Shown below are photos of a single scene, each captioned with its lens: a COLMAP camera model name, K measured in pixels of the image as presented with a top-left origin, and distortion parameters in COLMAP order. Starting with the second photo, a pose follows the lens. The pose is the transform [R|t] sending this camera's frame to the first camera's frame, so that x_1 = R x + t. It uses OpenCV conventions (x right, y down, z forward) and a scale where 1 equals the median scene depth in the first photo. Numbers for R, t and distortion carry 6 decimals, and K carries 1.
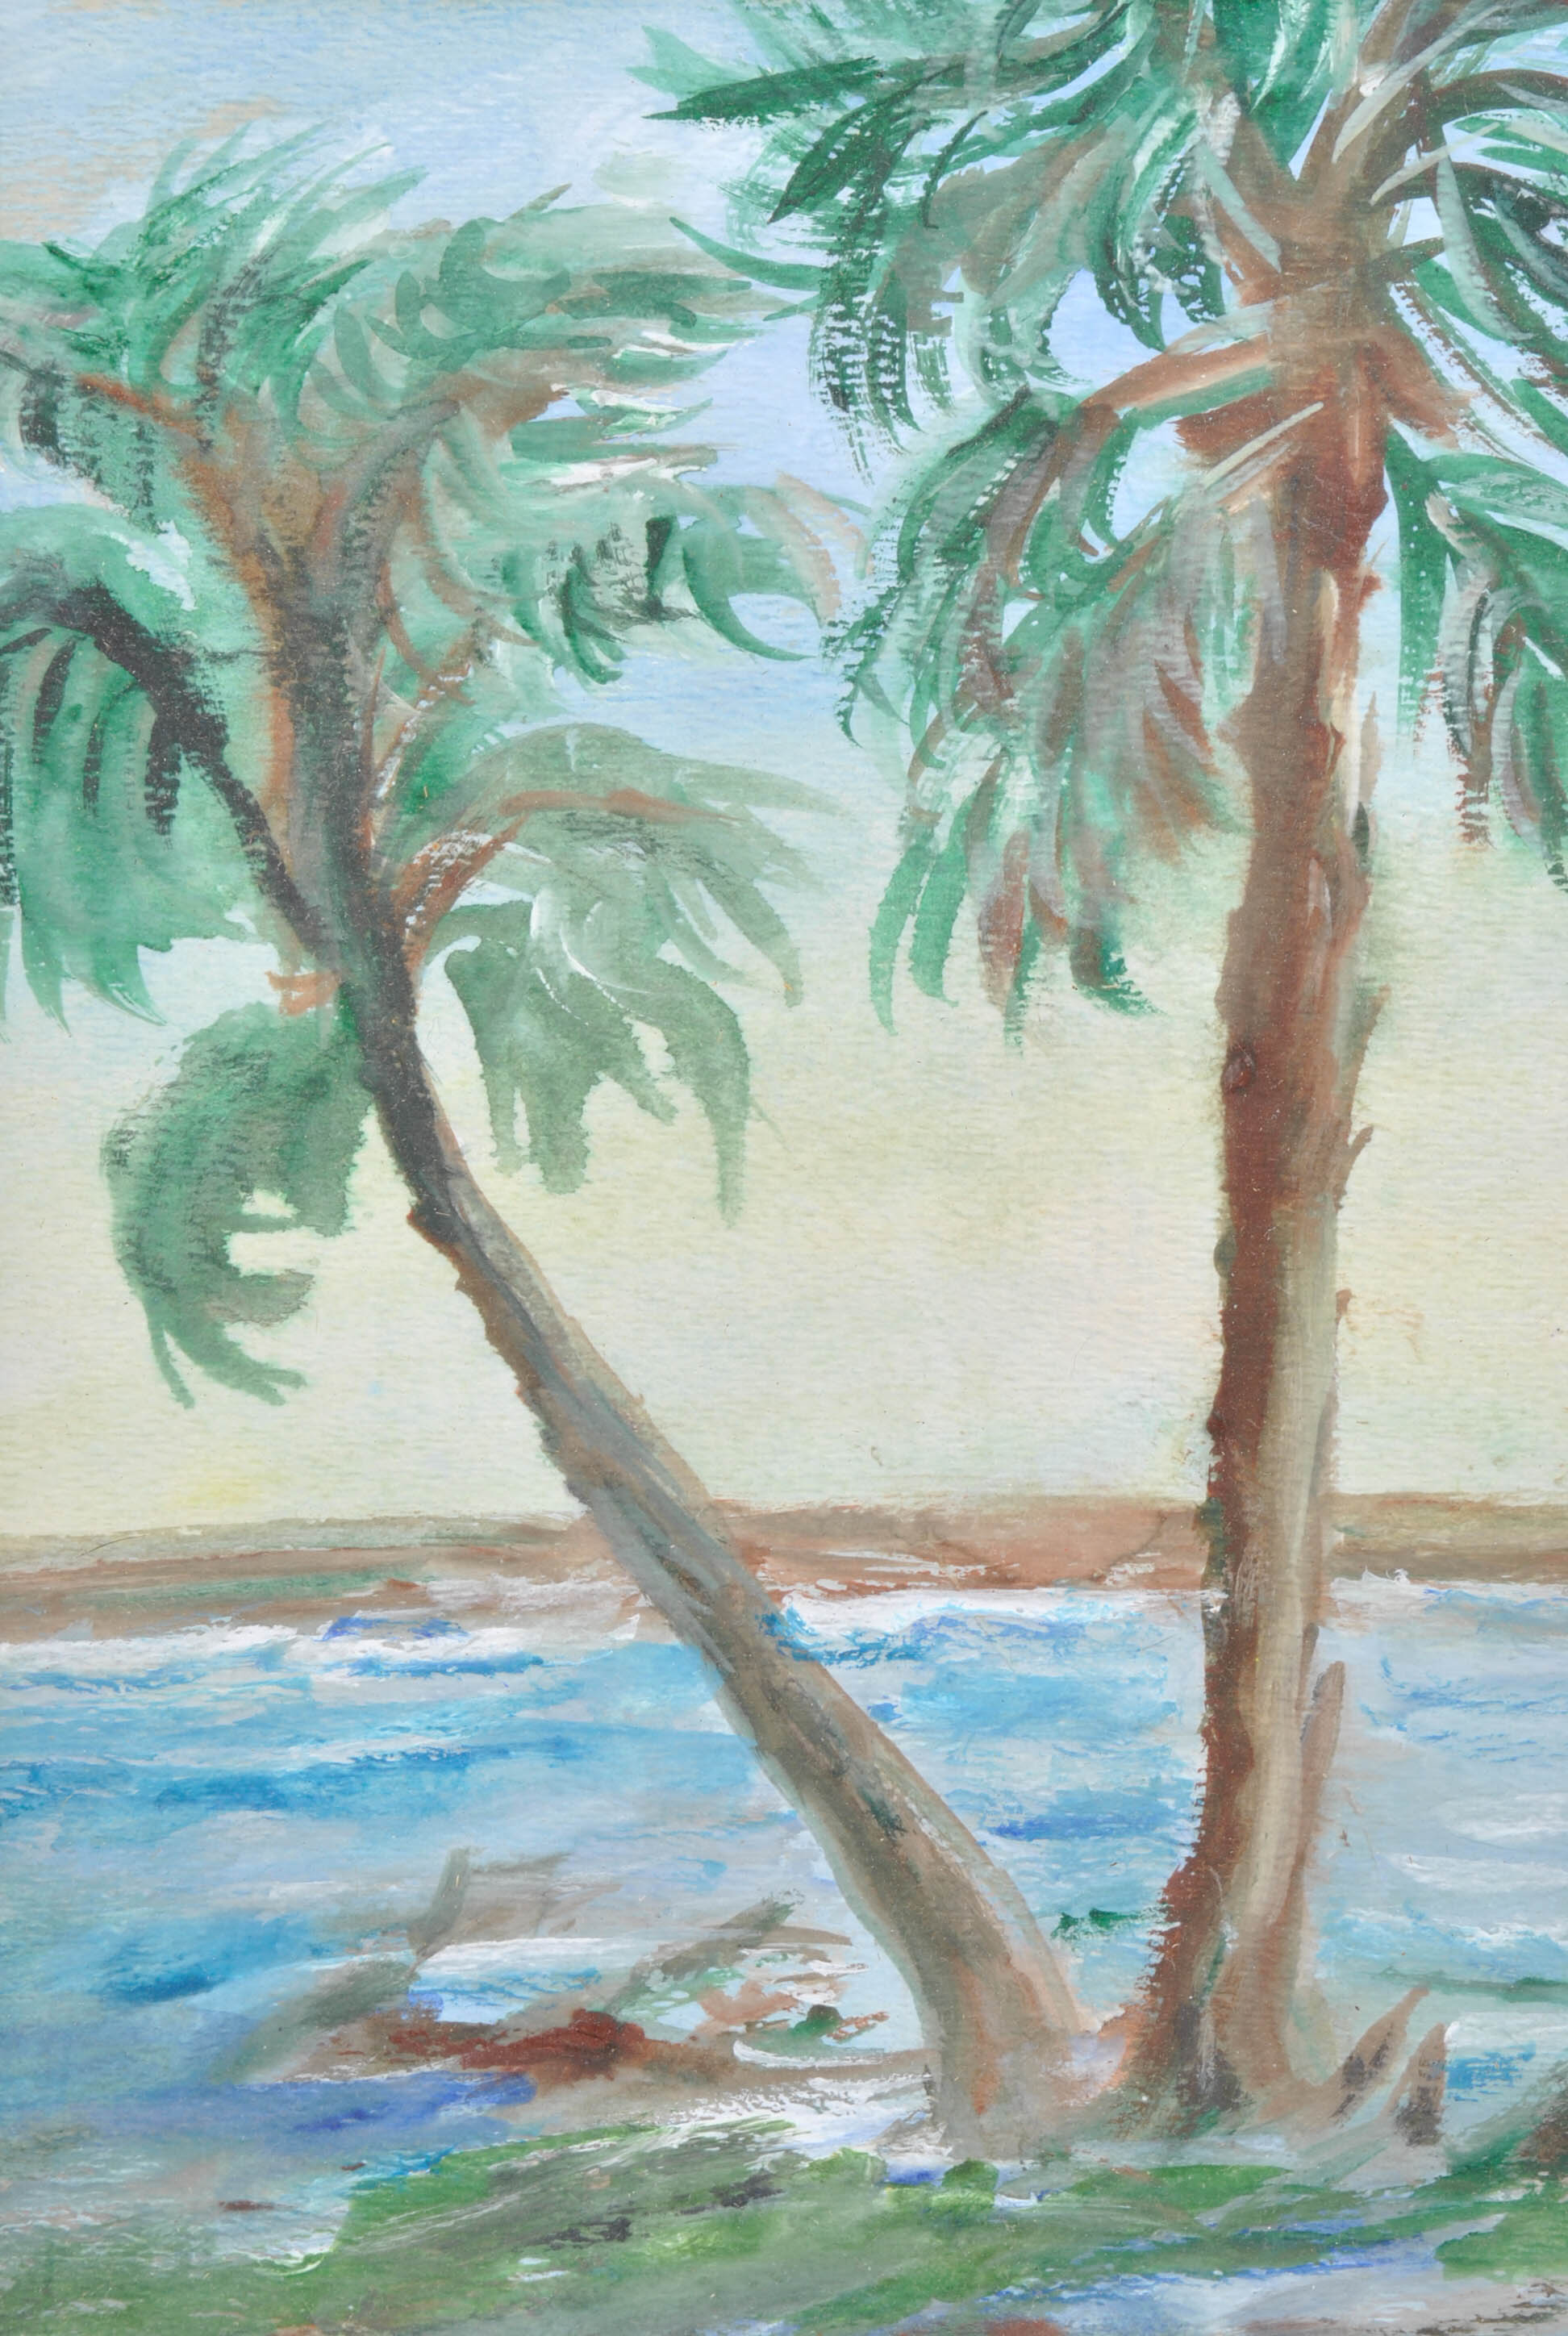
lens RADIAL K [[5240.5, 0, 784.0], [0, 5240.5, 1178.0], [0, 0, 1]] dist [0.083534, 0.000000]
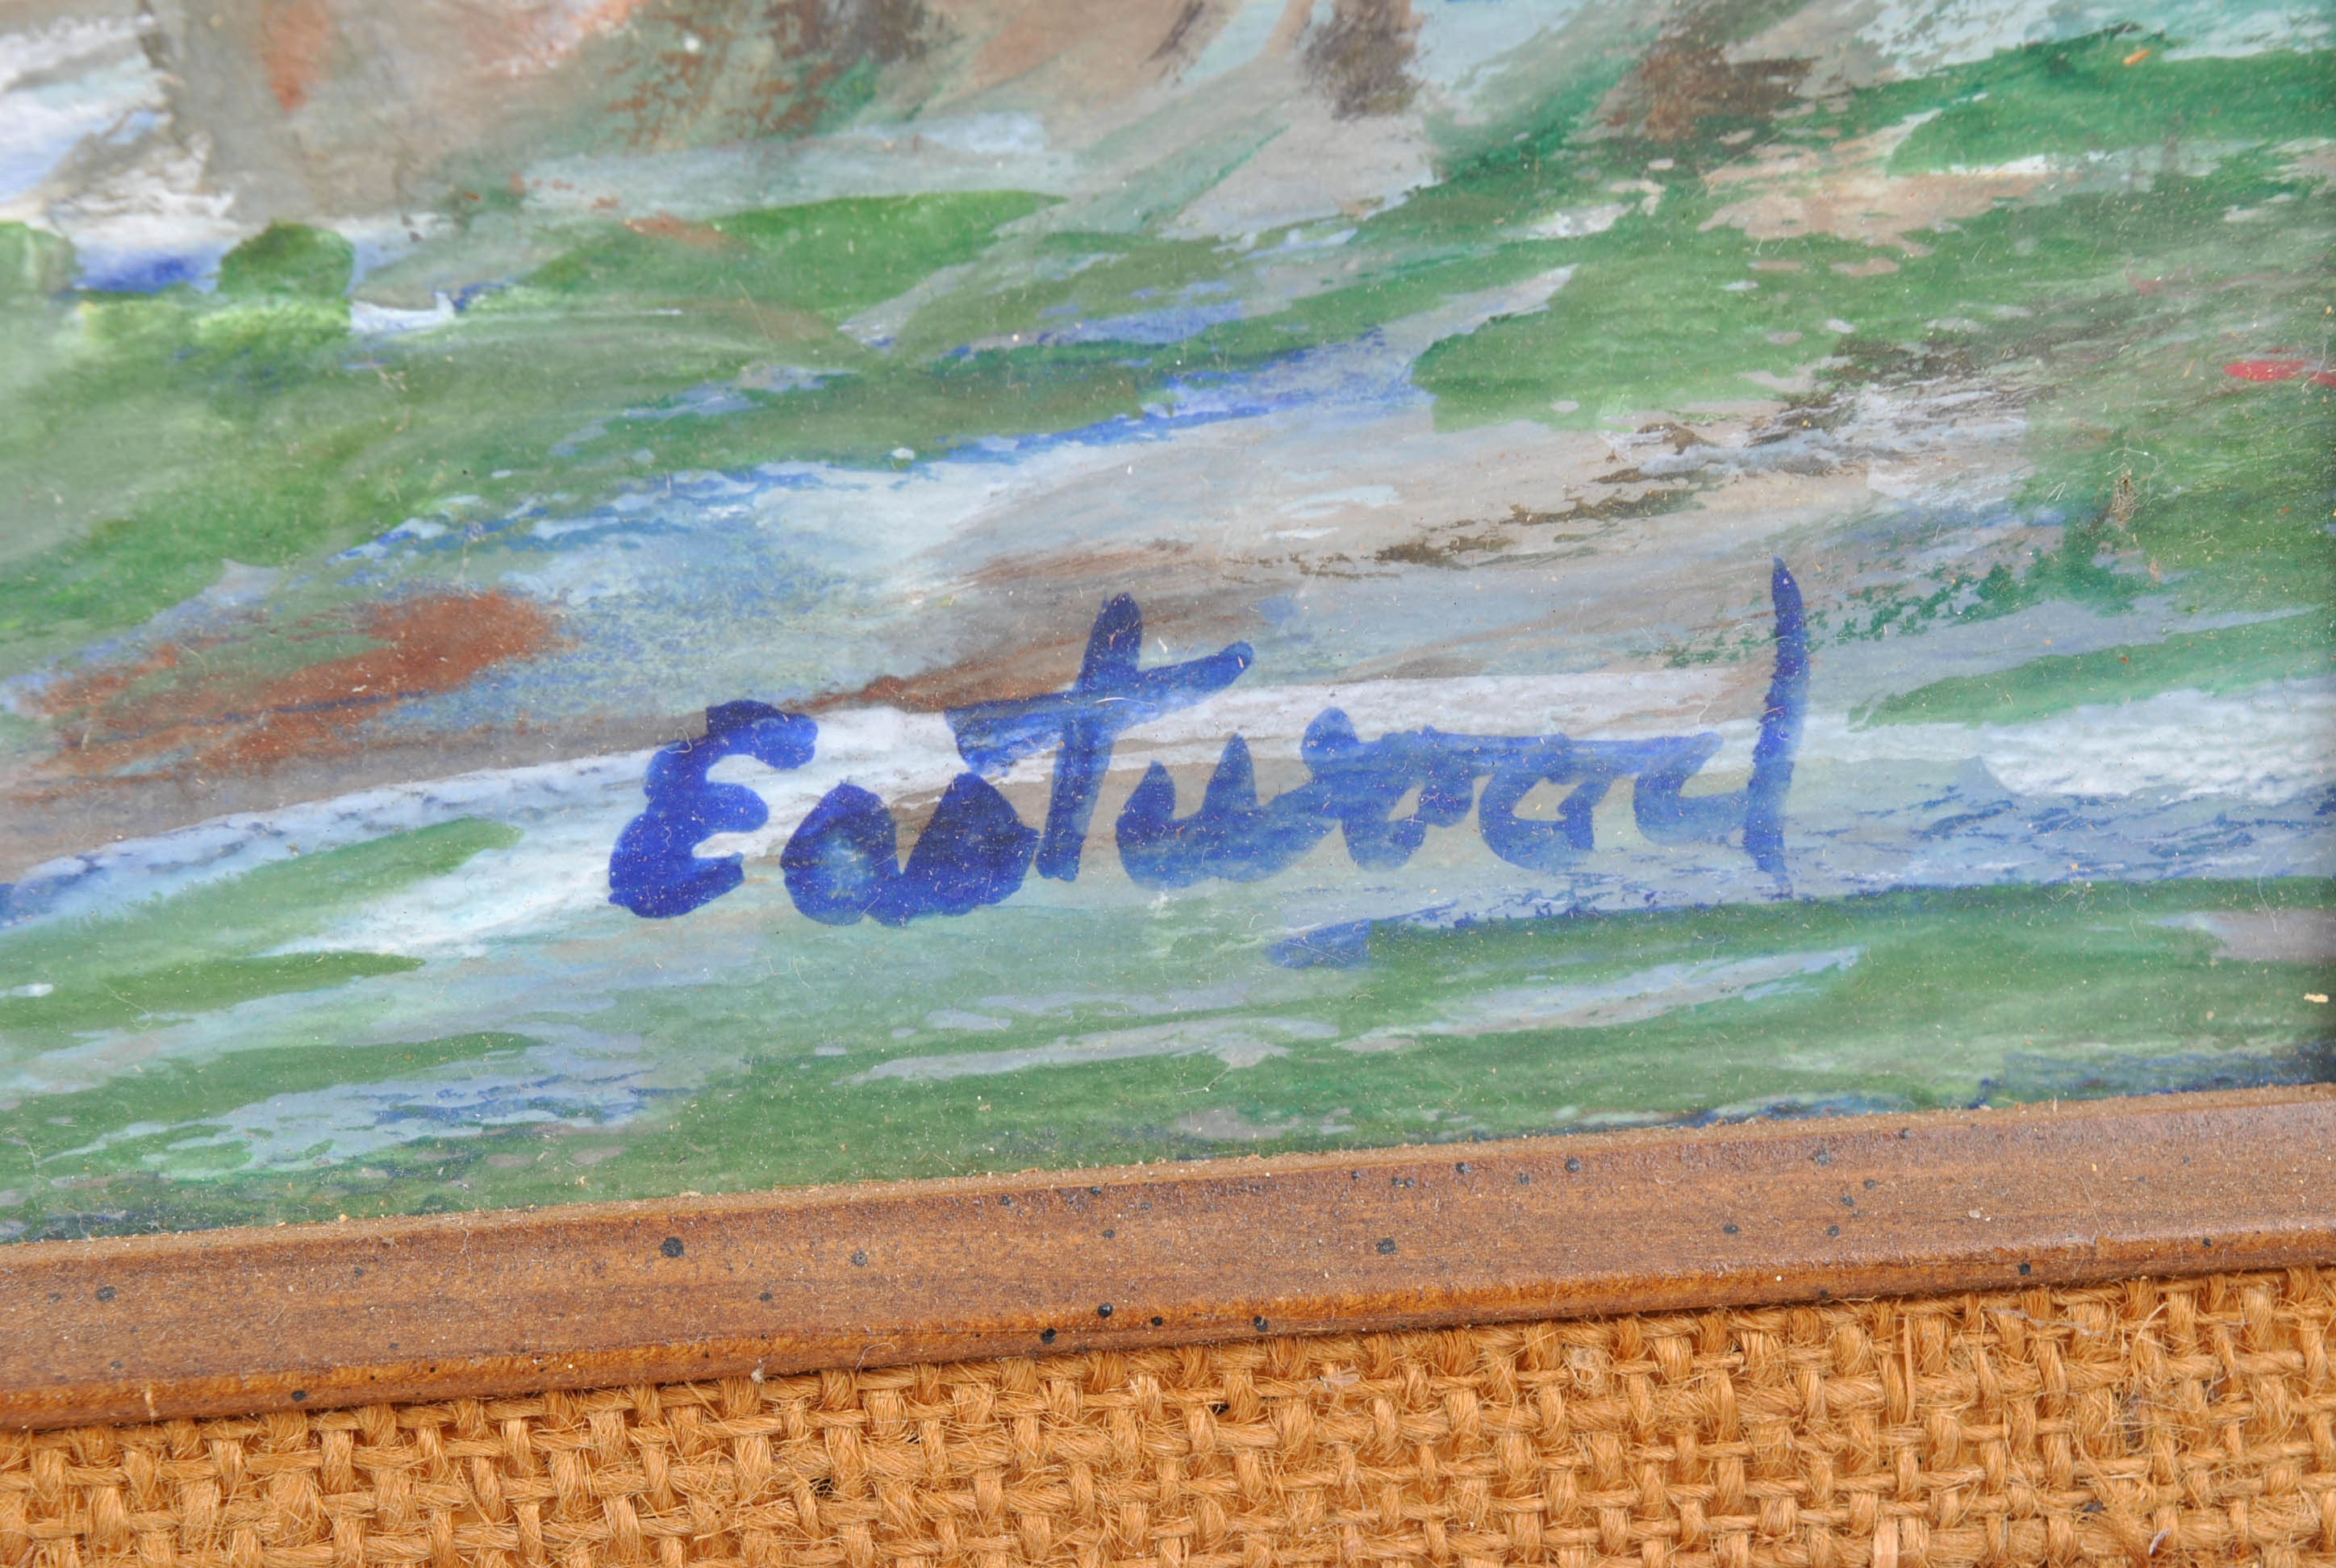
lens RADIAL K [[4765.5, 0, 1174.3], [0, 4765.5, 789.5], [0, 0, 1]] dist [0.065732, 0.000000]
pose [[0.995647, -0.070973, 0.060413, 0.080123], [0.055131, 0.971095, 0.232240, 0.148649], [-0.075149, -0.227899, 0.970781, 0.630114]]
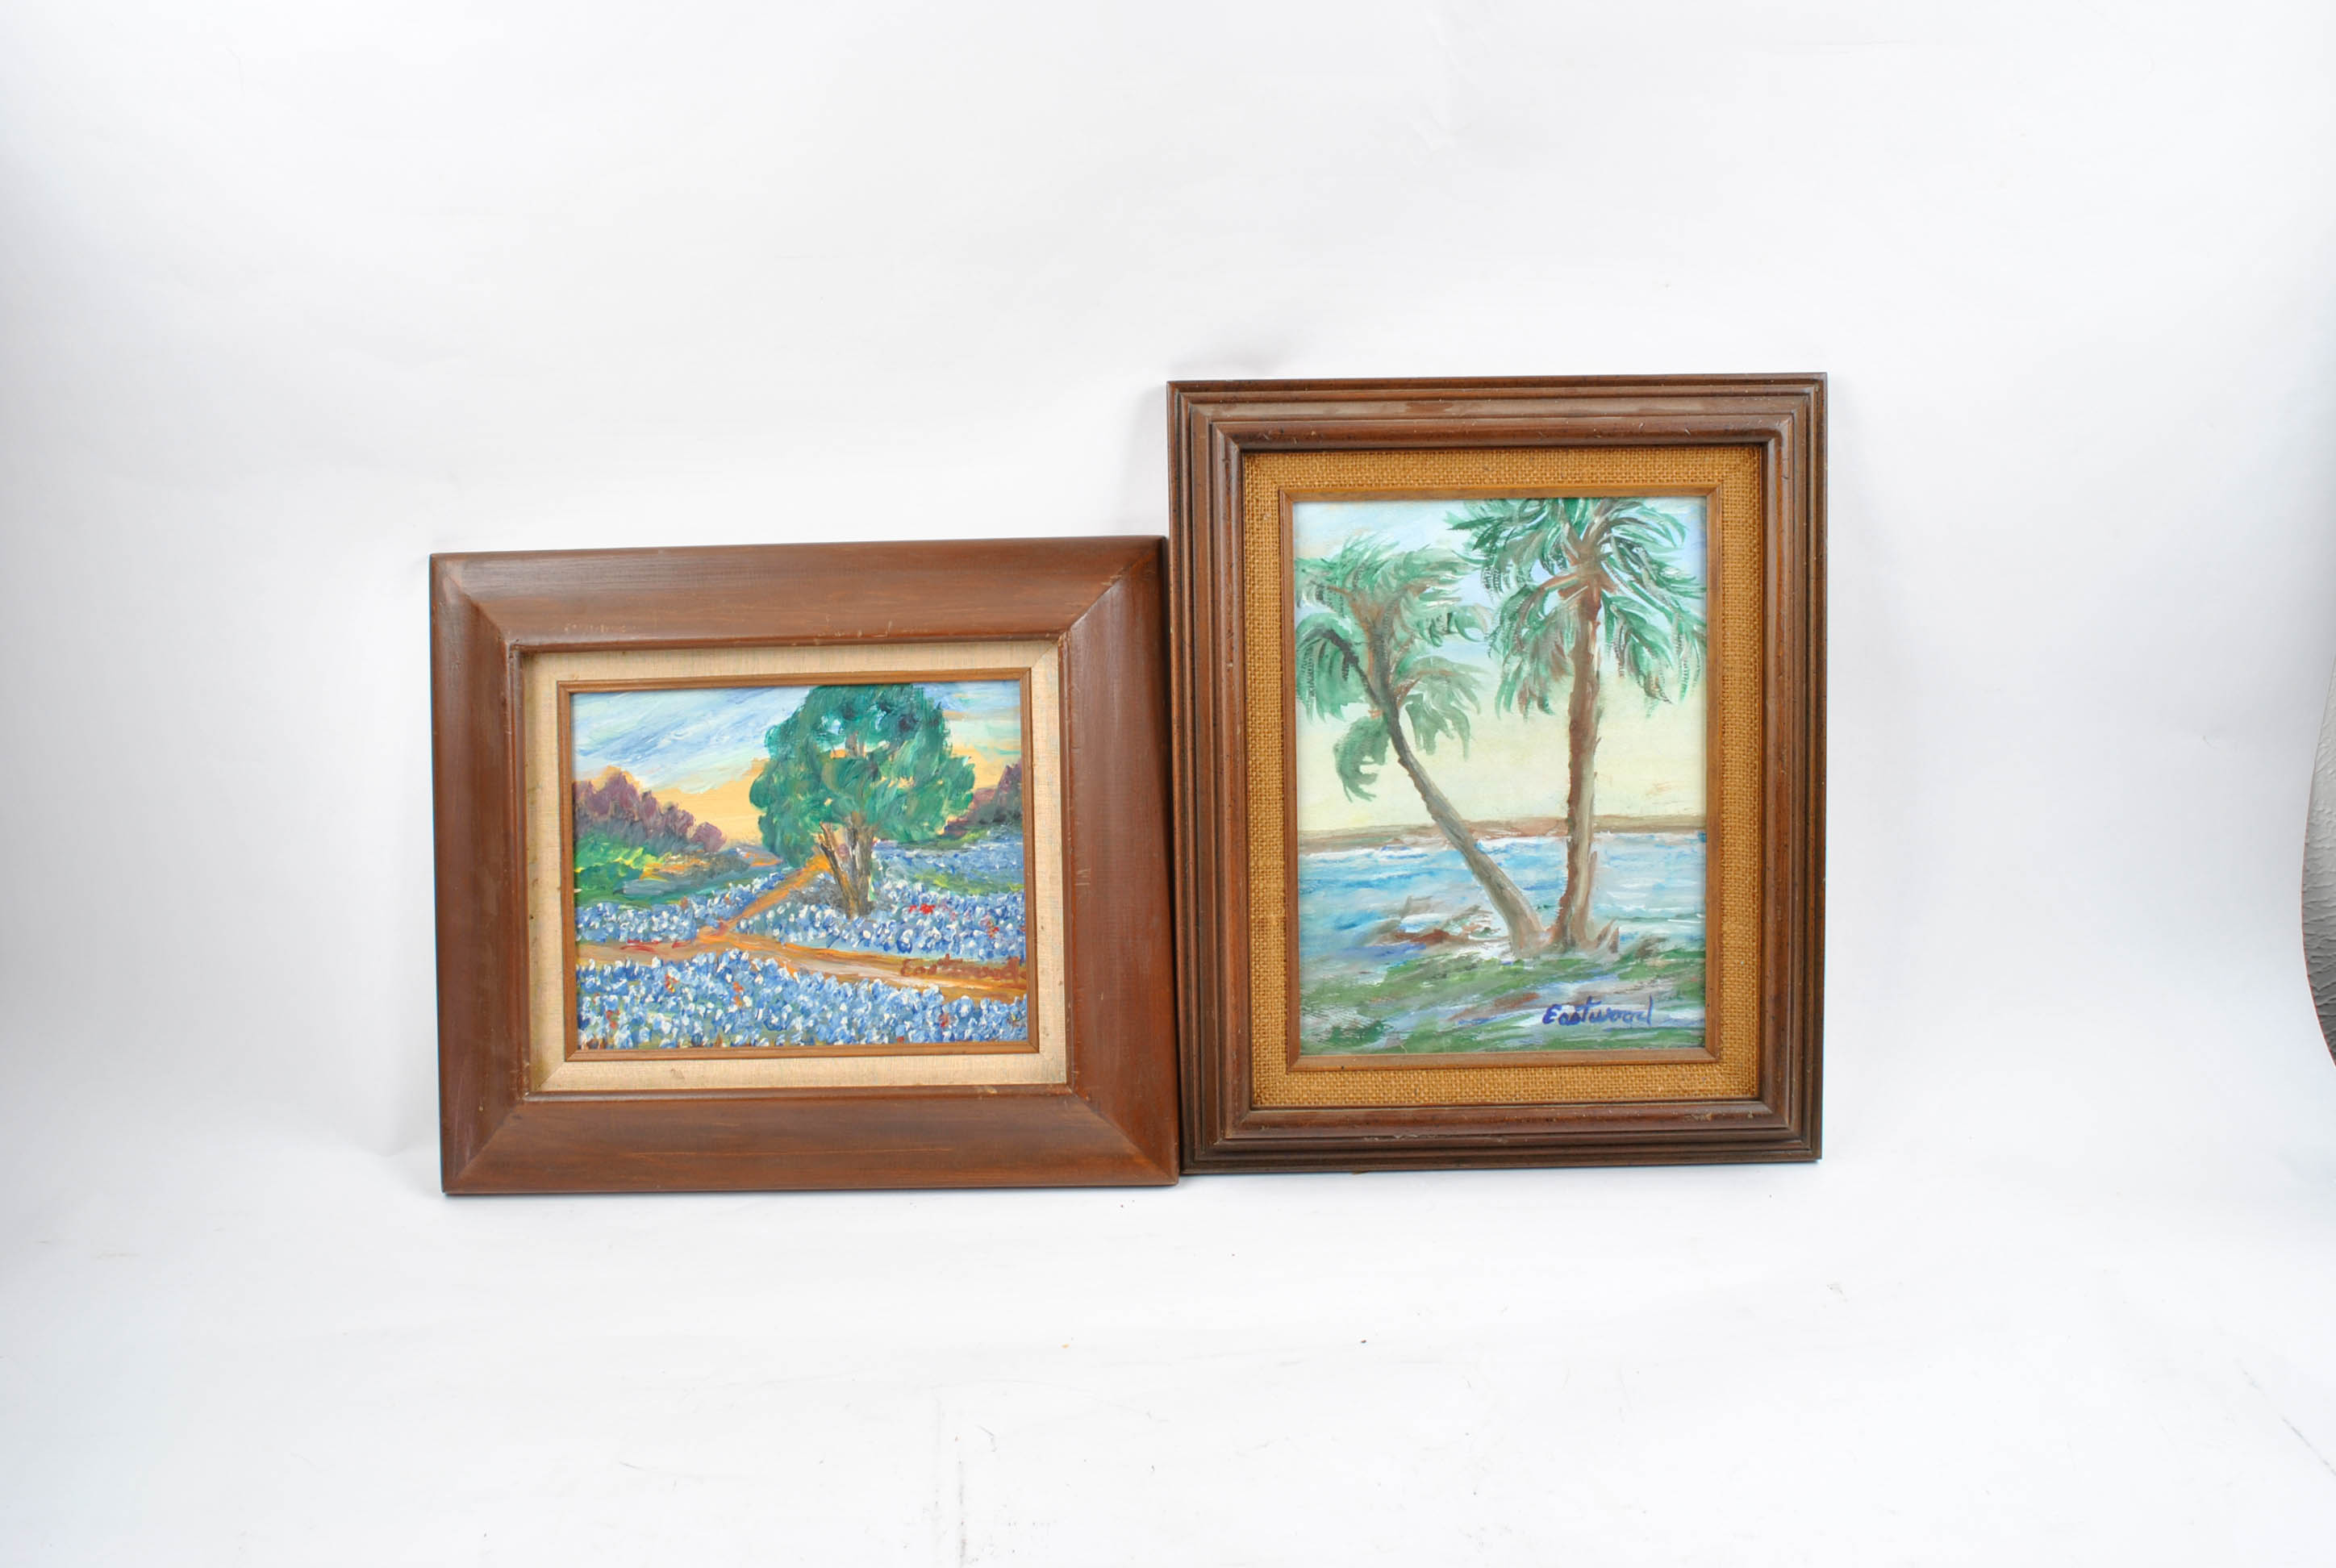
lens RADIAL K [[2163.5, 0, 1169.4], [0, 2163.5, 769.6], [0, 0, 1]] dist [-0.066871, 0.000000]
pose [[0.999751, -0.021912, 0.004221, -0.284703], [0.021949, 0.999718, -0.009098, 0.028340], [-0.004021, 0.009189, 0.999950, -0.941202]]
